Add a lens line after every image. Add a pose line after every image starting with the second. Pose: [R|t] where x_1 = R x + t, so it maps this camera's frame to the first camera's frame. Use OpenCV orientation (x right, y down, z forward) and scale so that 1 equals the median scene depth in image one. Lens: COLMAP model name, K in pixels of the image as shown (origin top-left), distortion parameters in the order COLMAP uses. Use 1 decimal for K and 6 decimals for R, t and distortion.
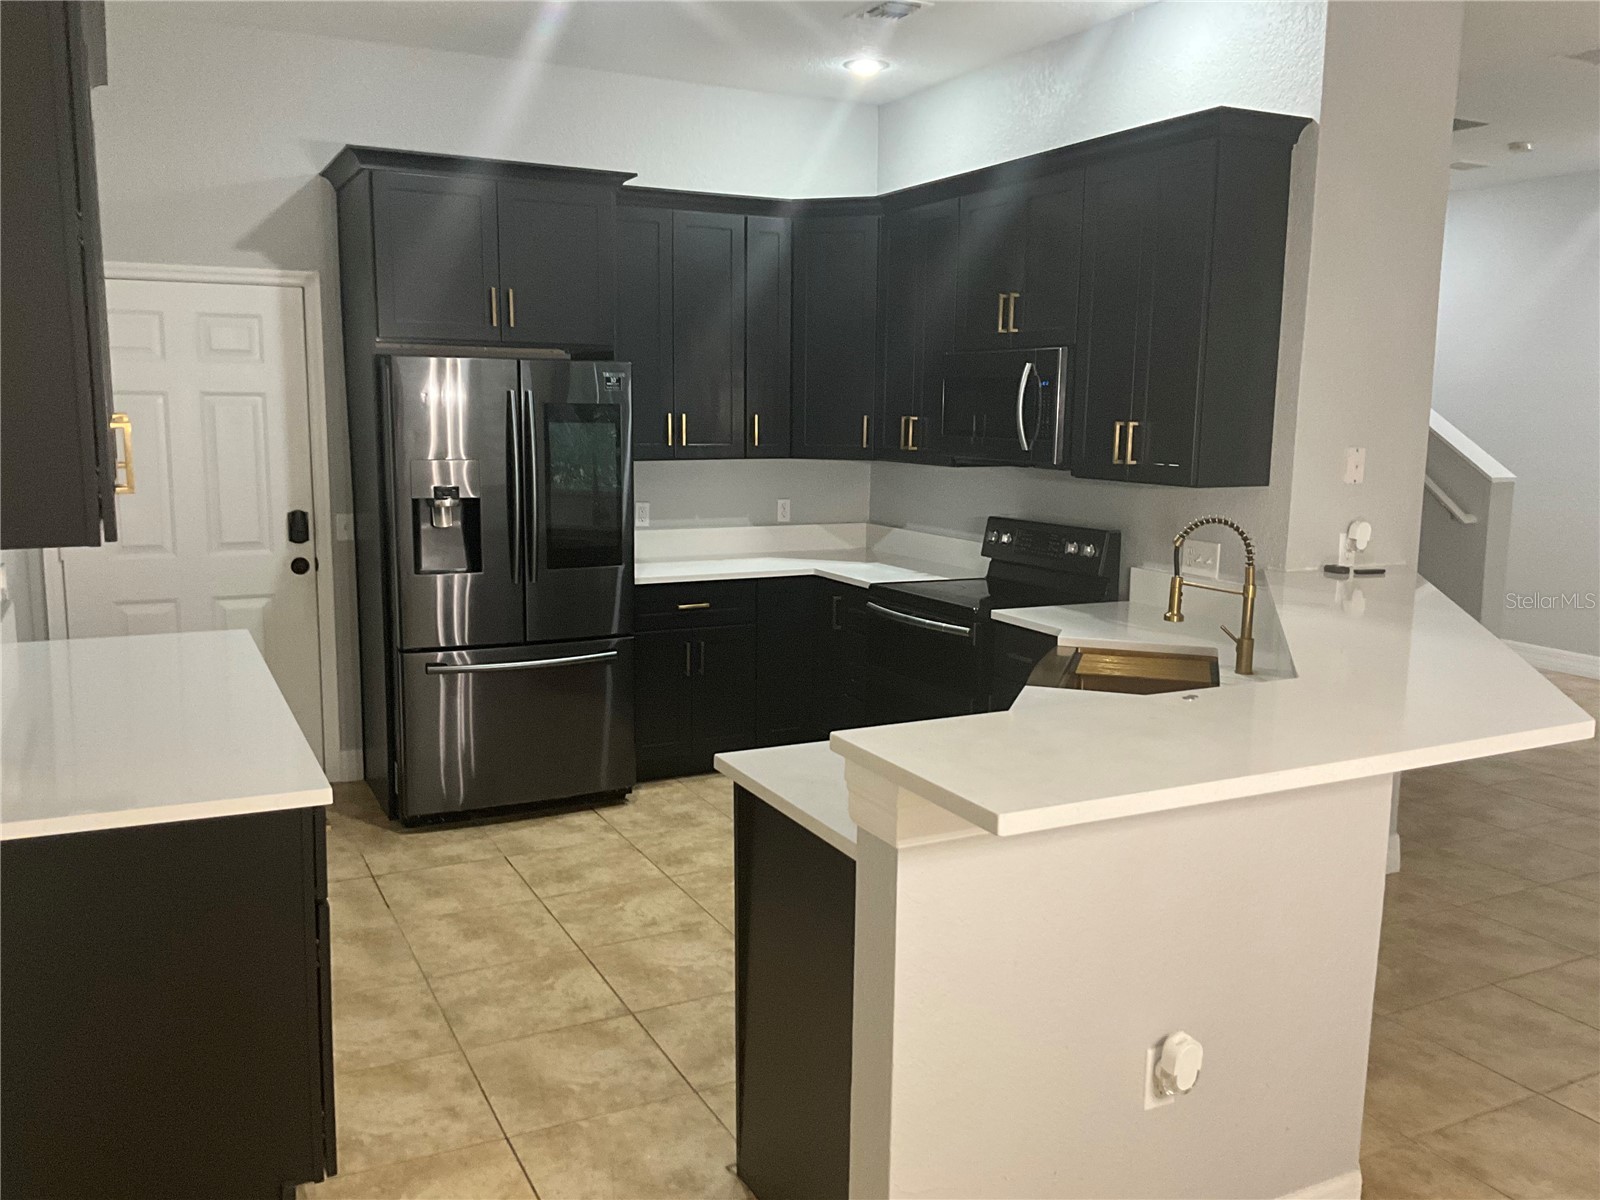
lens RADIAL K [[1322.6, 0, 797.1], [0, 1322.6, 601.3], [0, 0, 1]] dist [0.080477, -0.033021]
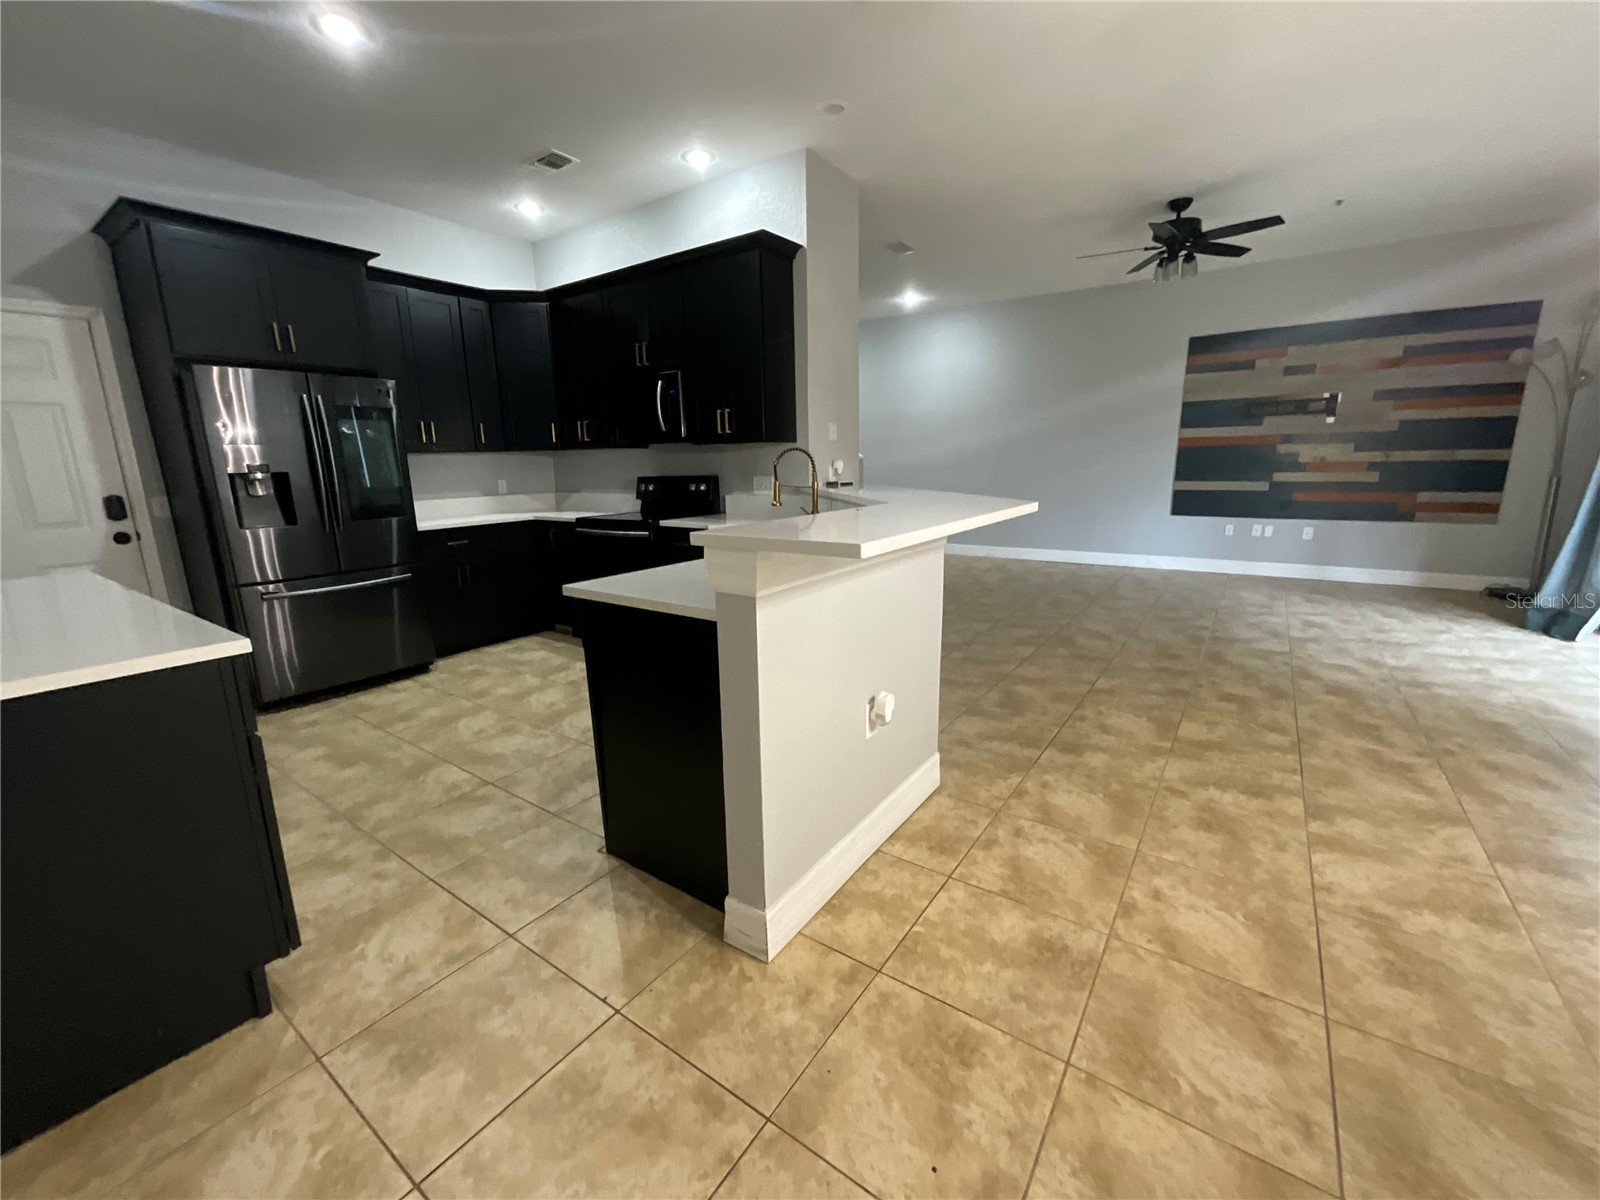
lens RADIAL K [[651.6, 0, 801.3], [0, 651.6, 598.4], [0, 0, 1]] dist [-0.001755, 0.001625]
pose [[0.882480, -0.129072, 0.452294, -0.088143], [0.102949, 0.991299, 0.082023, 0.054598], [-0.458946, -0.025820, 0.888089, 0.132482]]
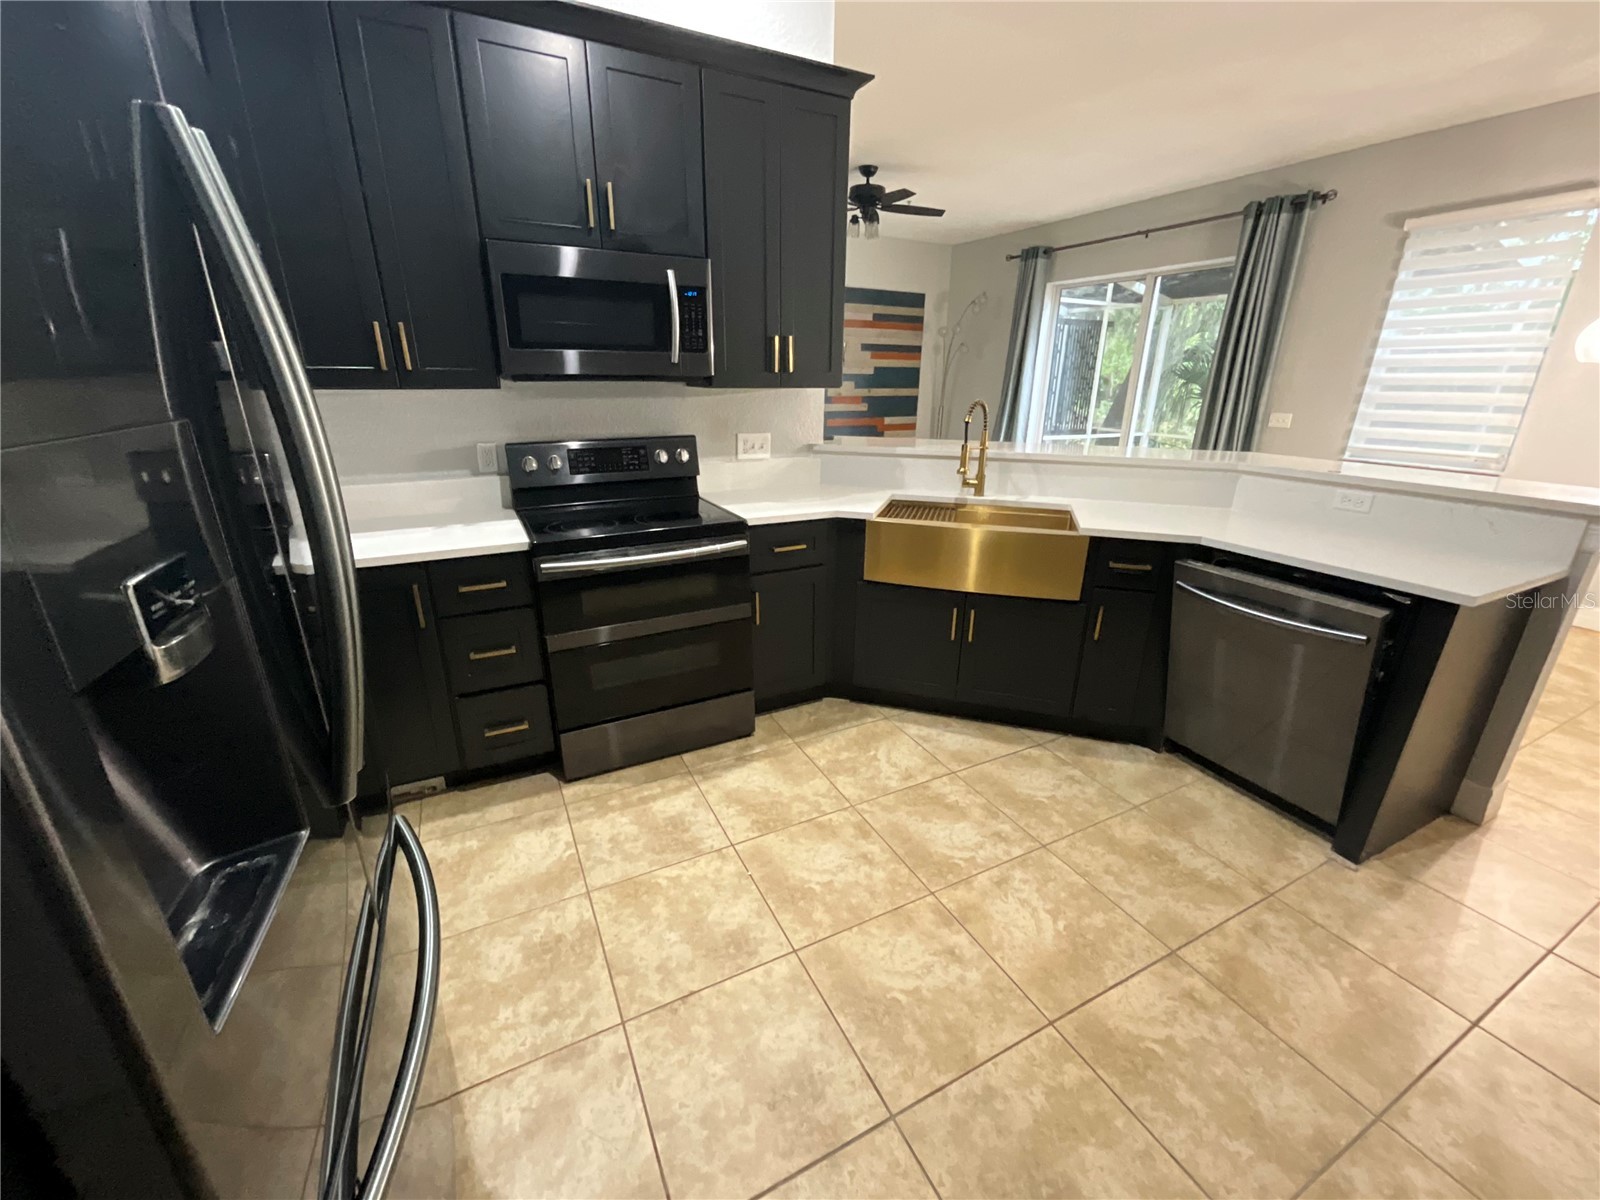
lens RADIAL K [[651.6, 0, 804.4], [0, 651.6, 597.0], [0, 0, 1]] dist [-0.001755, 0.001625]
pose [[-0.008100, -0.341317, 0.939913, -0.356502], [0.139178, 0.930410, 0.339066, -0.101375], [-0.990234, 0.133562, 0.039968, 0.893771]]
